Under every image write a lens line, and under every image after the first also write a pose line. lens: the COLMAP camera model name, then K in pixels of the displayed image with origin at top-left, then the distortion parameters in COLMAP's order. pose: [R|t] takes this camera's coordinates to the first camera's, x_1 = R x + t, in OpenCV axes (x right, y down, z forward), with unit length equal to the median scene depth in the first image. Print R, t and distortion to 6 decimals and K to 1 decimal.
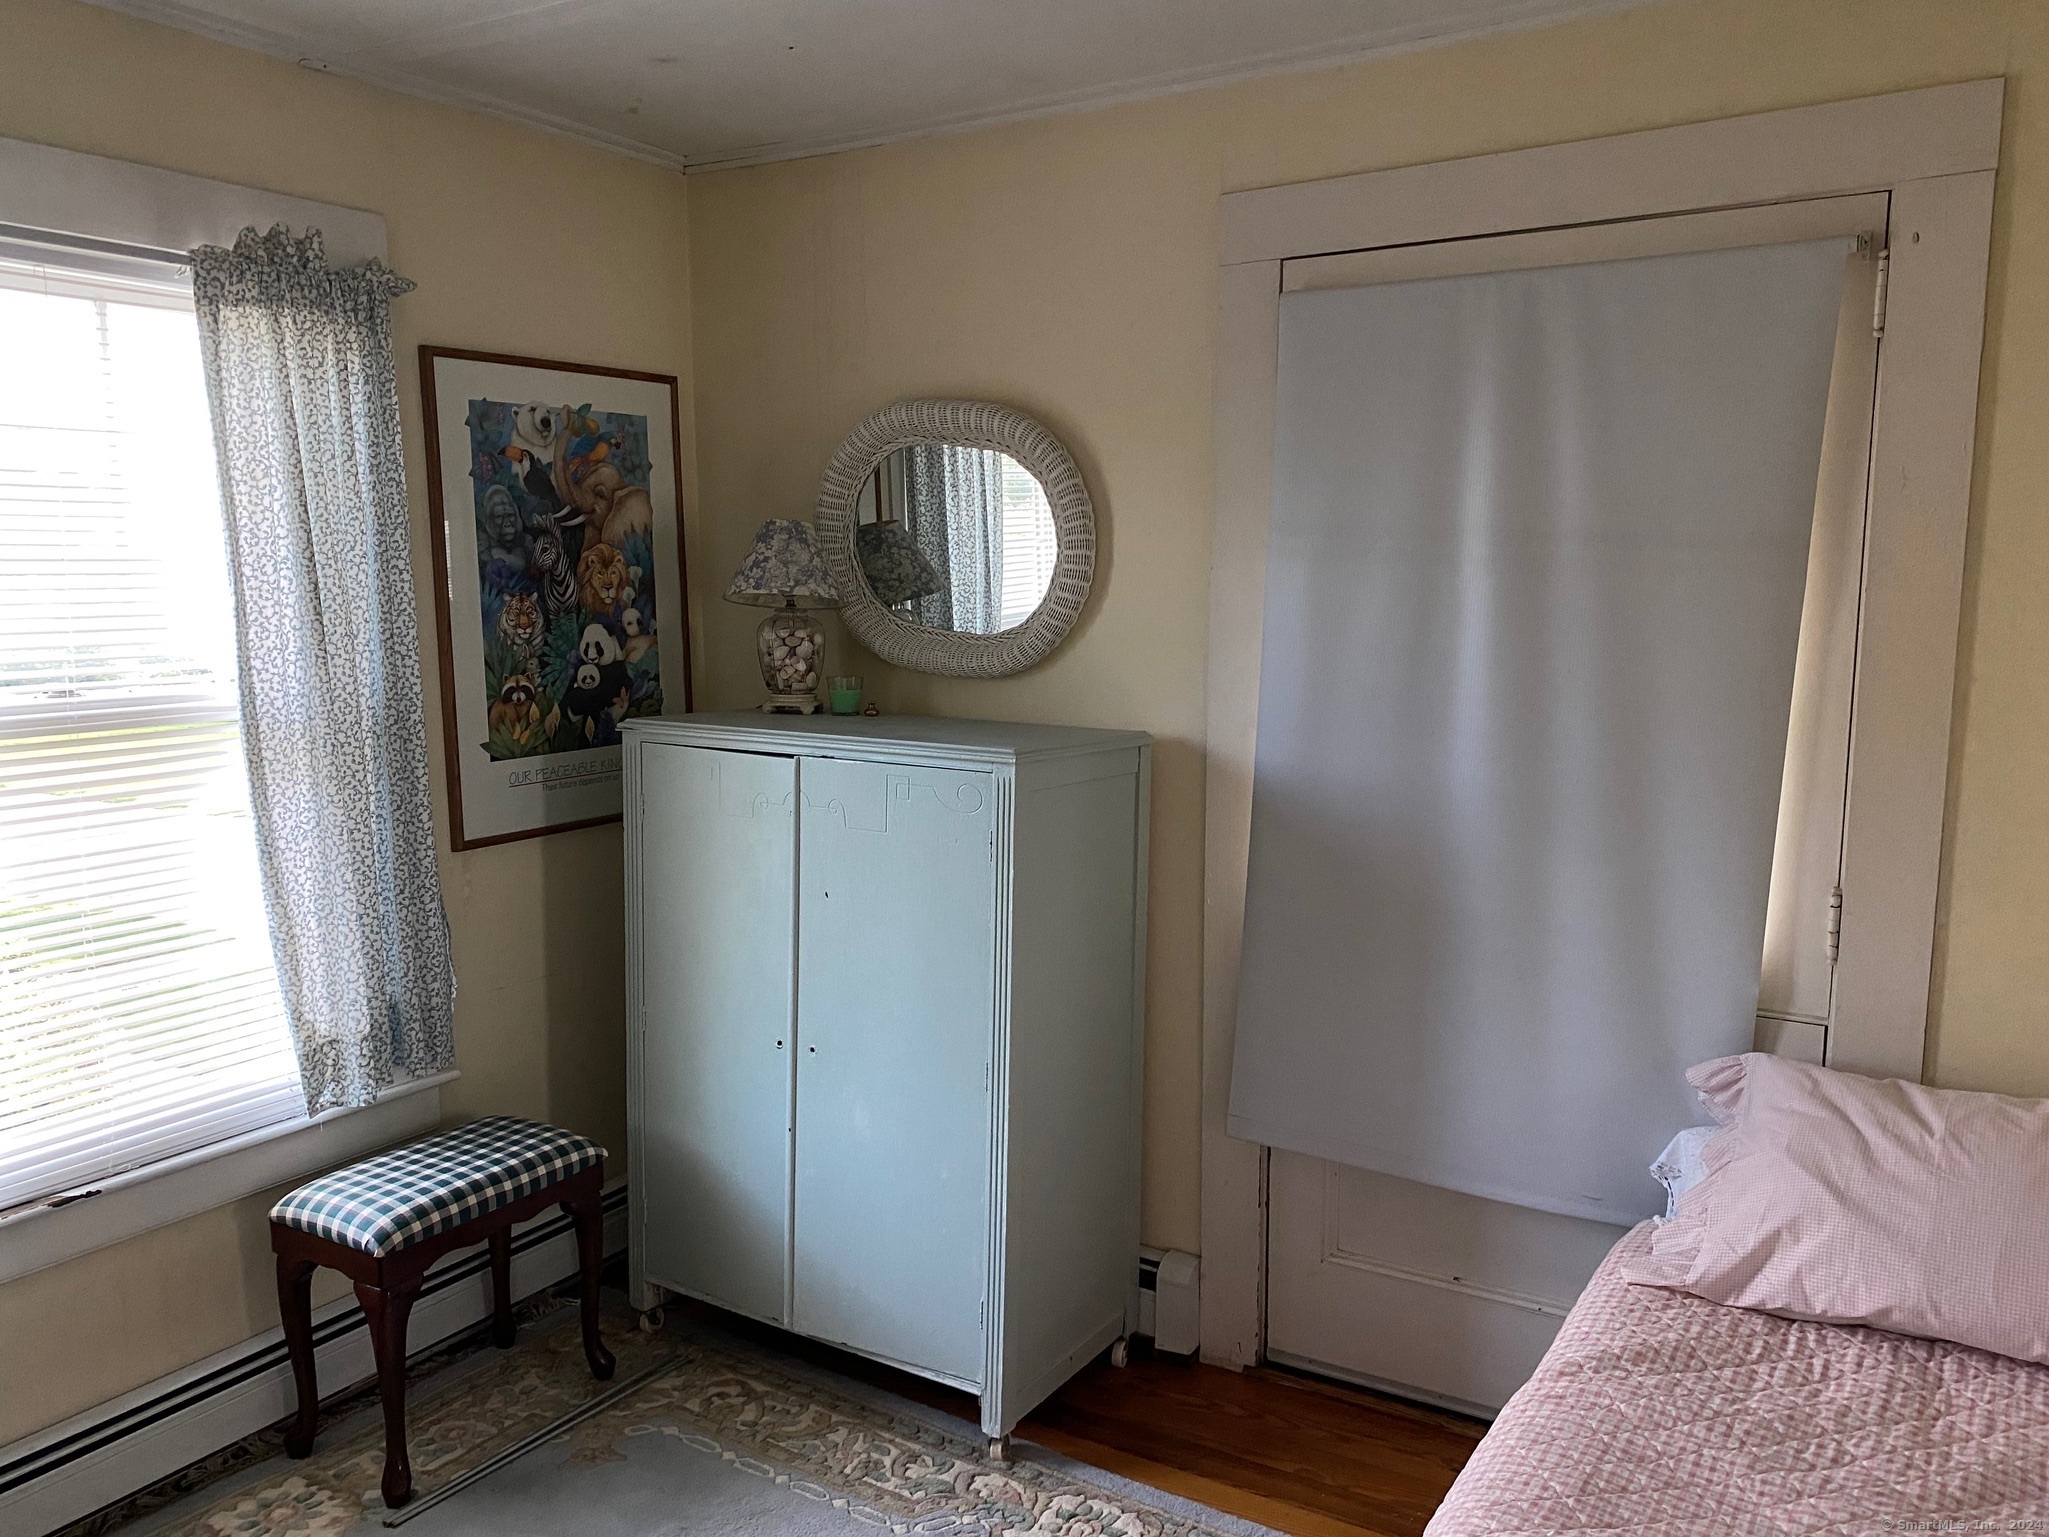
lens RADIAL K [[1582.9, 0, 1046.3], [0, 1582.9, 767.4], [0, 0, 1]] dist [0.091263, -0.132495]
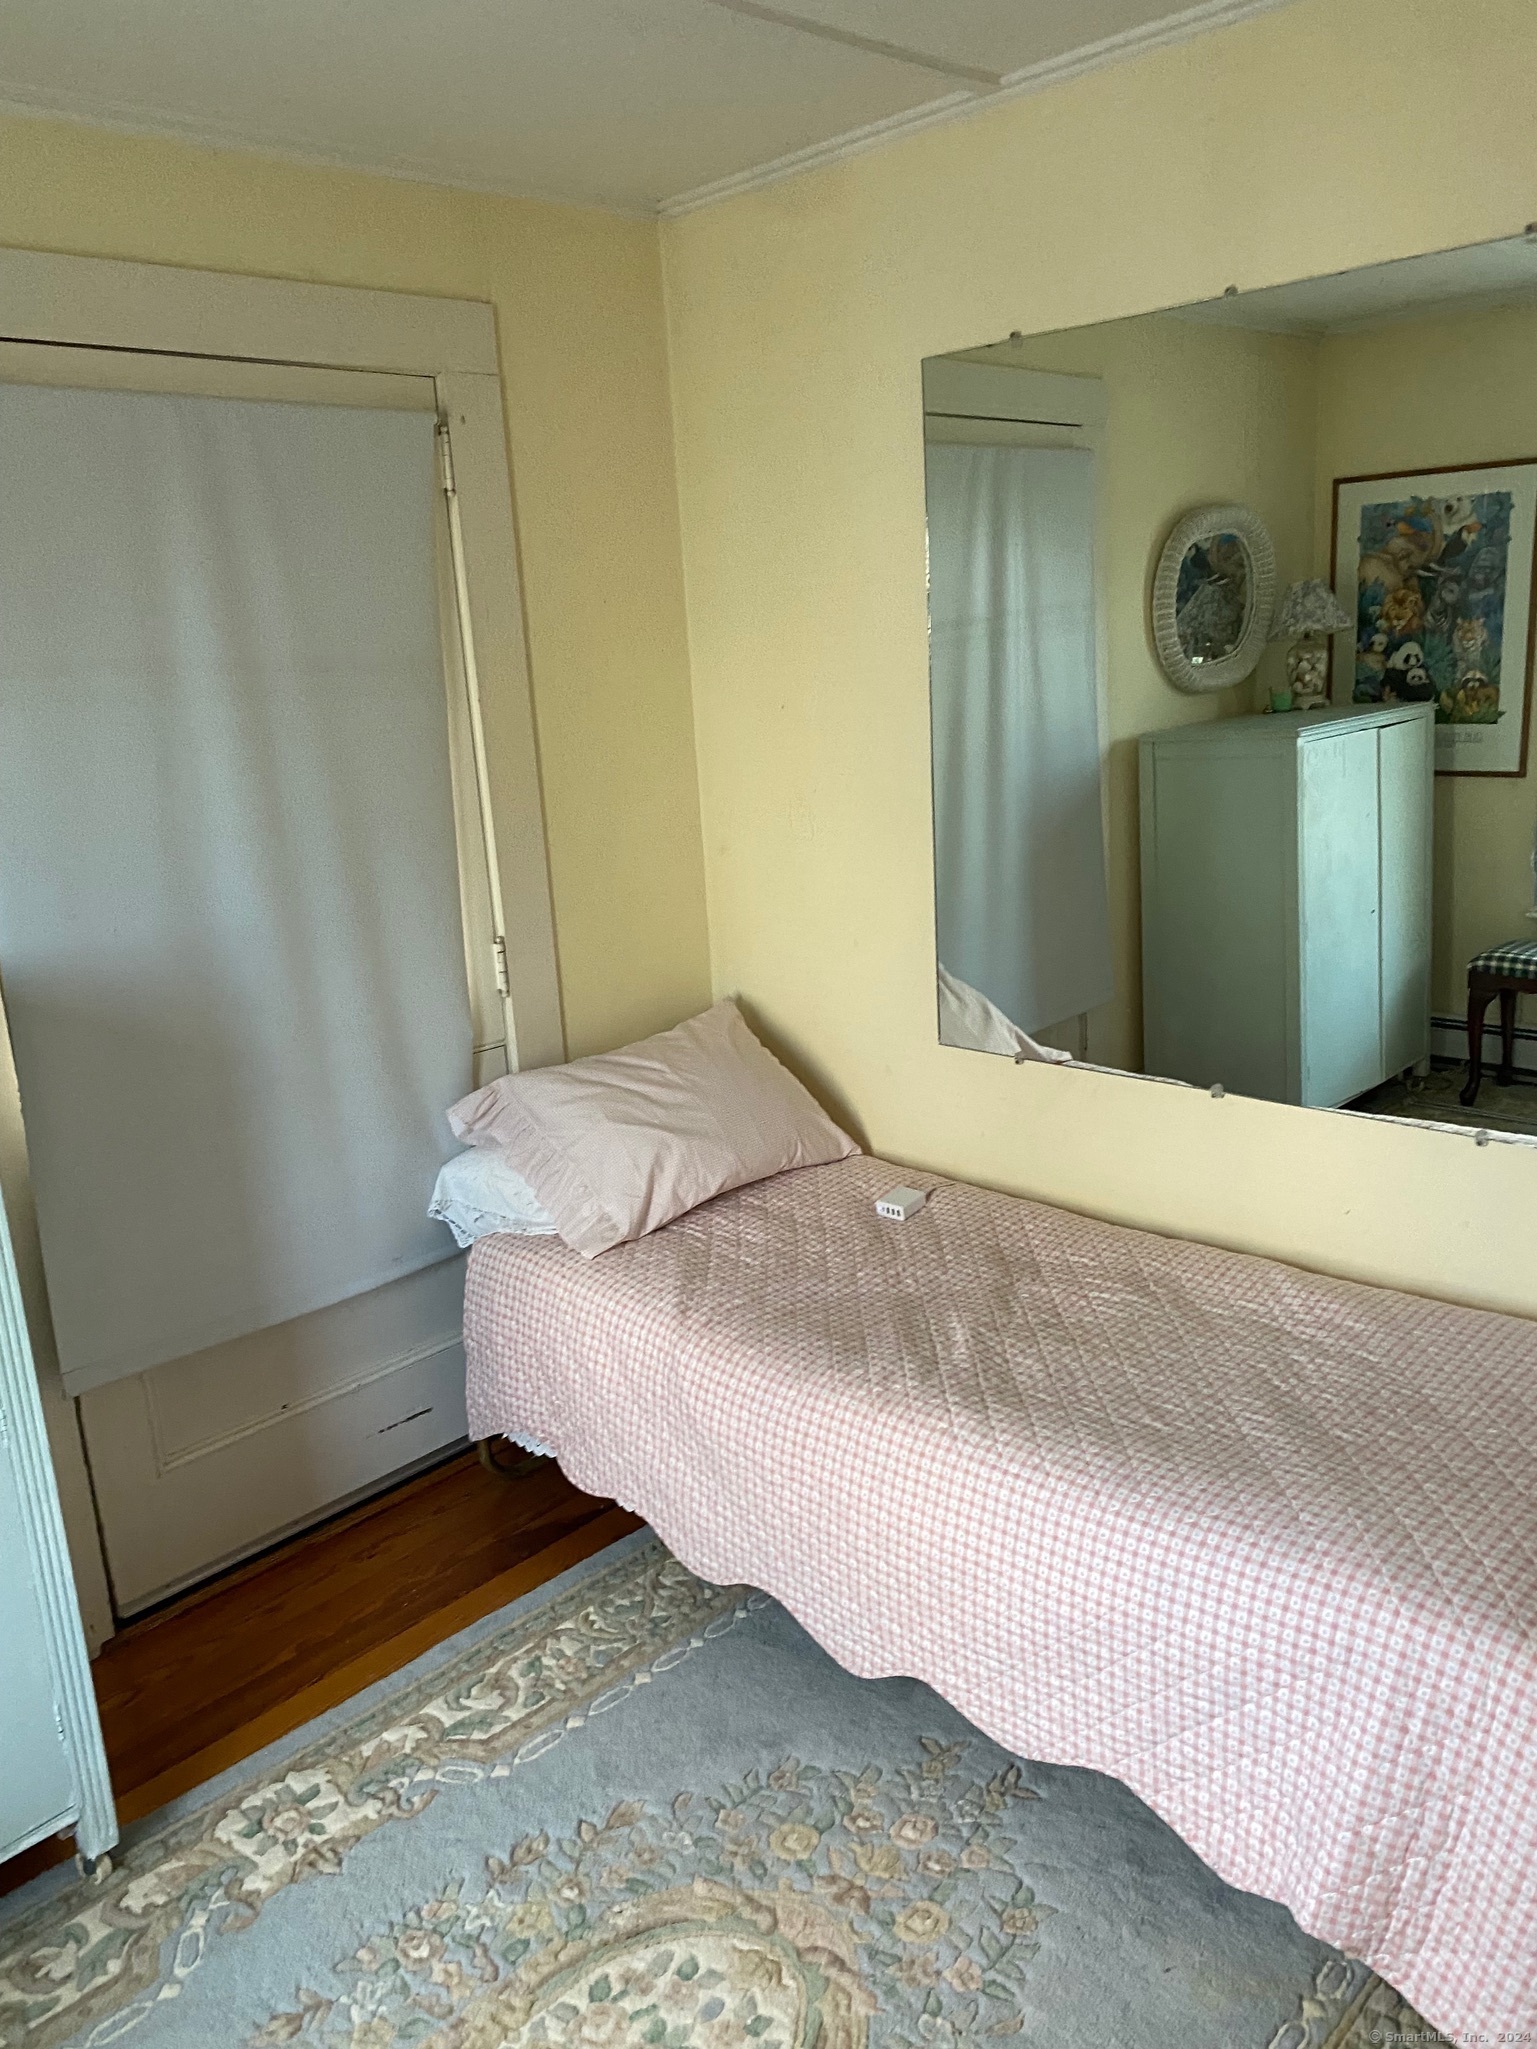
lens RADIAL K [[1535.5, 0, 768.5], [0, 1535.5, 1024.5], [0, 0, 1]] dist [0.003429, -0.001785]
pose [[0.209280, -0.246329, 0.946321, -0.609290], [0.191069, 0.959399, 0.207478, -0.067842], [-0.959007, 0.137392, 0.247849, 0.473250]]
